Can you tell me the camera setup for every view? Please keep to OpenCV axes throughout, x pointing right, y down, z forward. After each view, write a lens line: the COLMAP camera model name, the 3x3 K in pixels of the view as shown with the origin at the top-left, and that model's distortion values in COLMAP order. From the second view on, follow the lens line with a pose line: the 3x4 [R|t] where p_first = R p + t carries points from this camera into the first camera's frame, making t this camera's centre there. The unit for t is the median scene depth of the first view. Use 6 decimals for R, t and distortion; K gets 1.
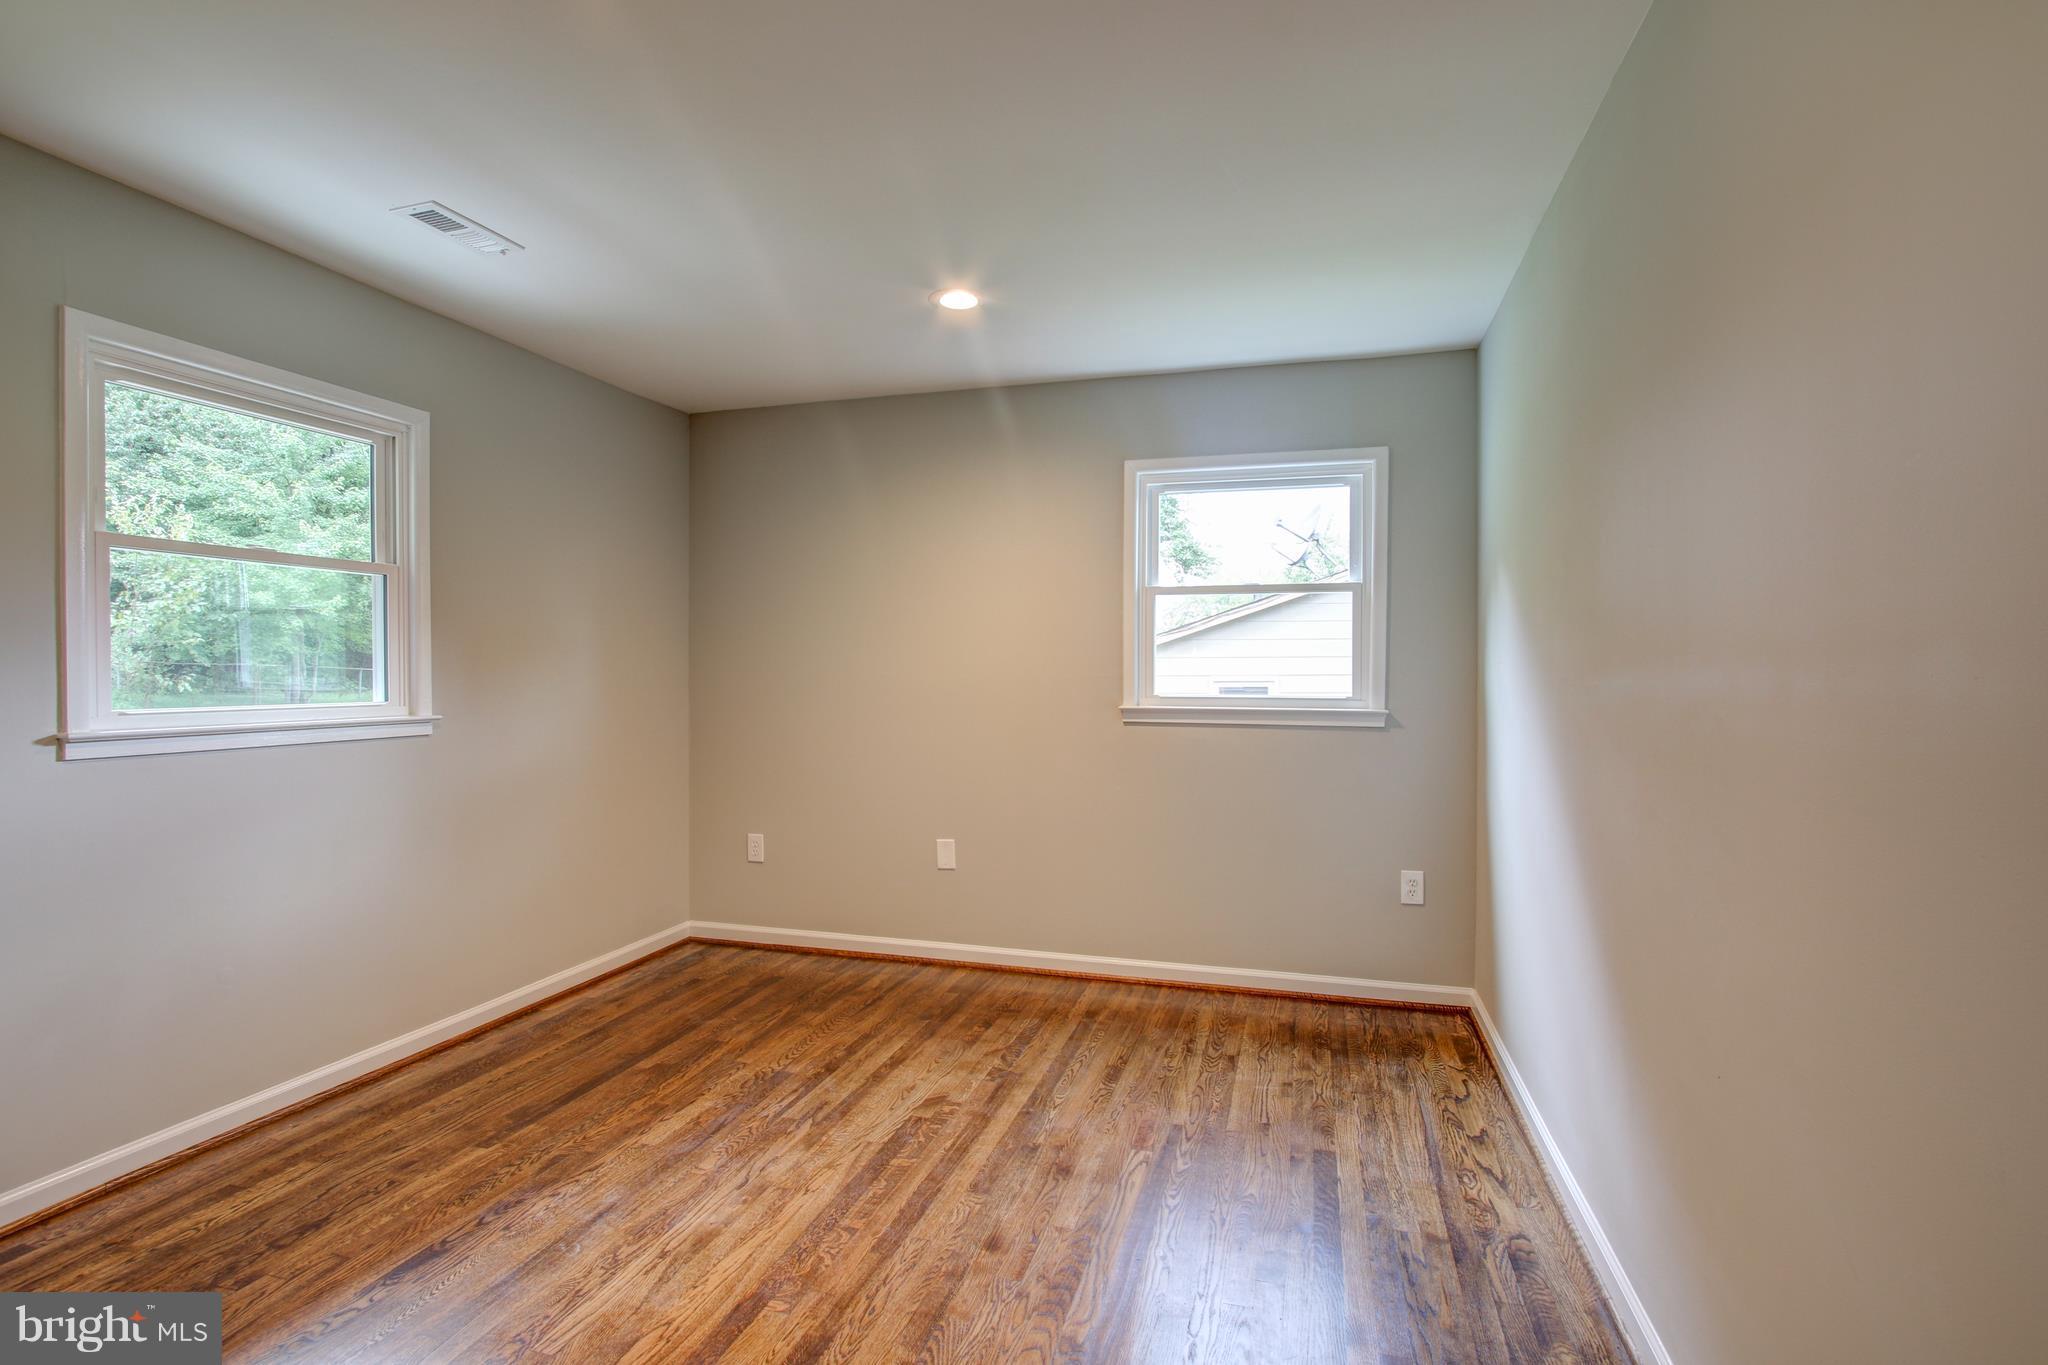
lens RADIAL K [[997.7, 0, 1019.7], [0, 997.7, 679.3], [0, 0, 1]] dist [-0.019947, 0.000955]
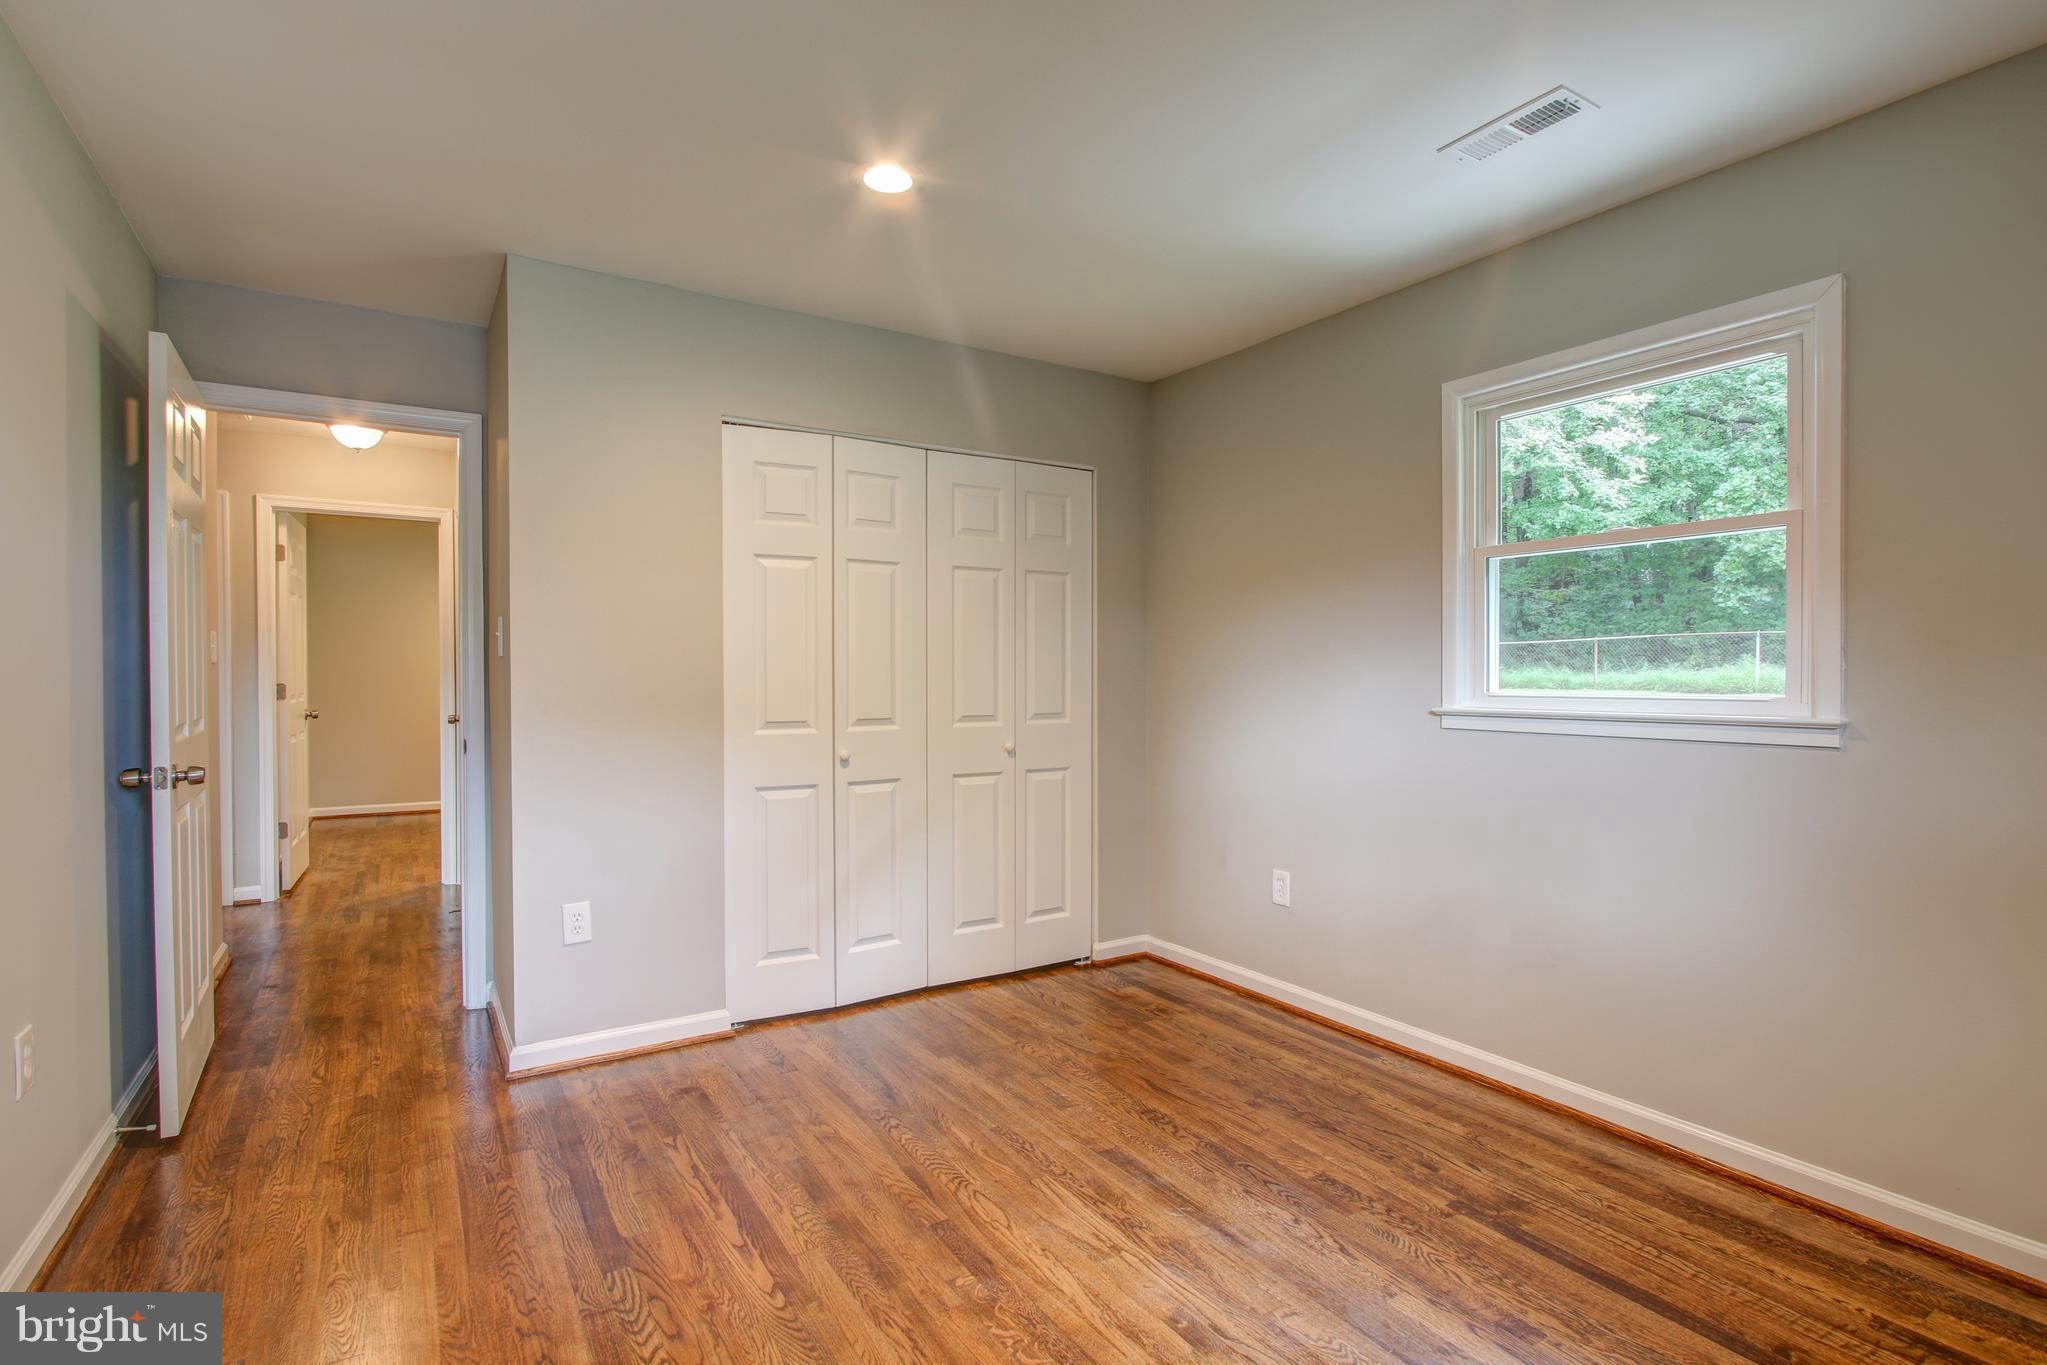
lens RADIAL K [[997.2, 0, 1019.2], [0, 997.2, 679.3], [0, 0, 1]] dist [-0.019947, 0.000955]
pose [[-0.672380, 0.004510, -0.740193, 0.365697], [-0.003718, 0.999948, 0.009471, 0.006033], [0.740197, 0.009120, -0.672328, 1.347590]]
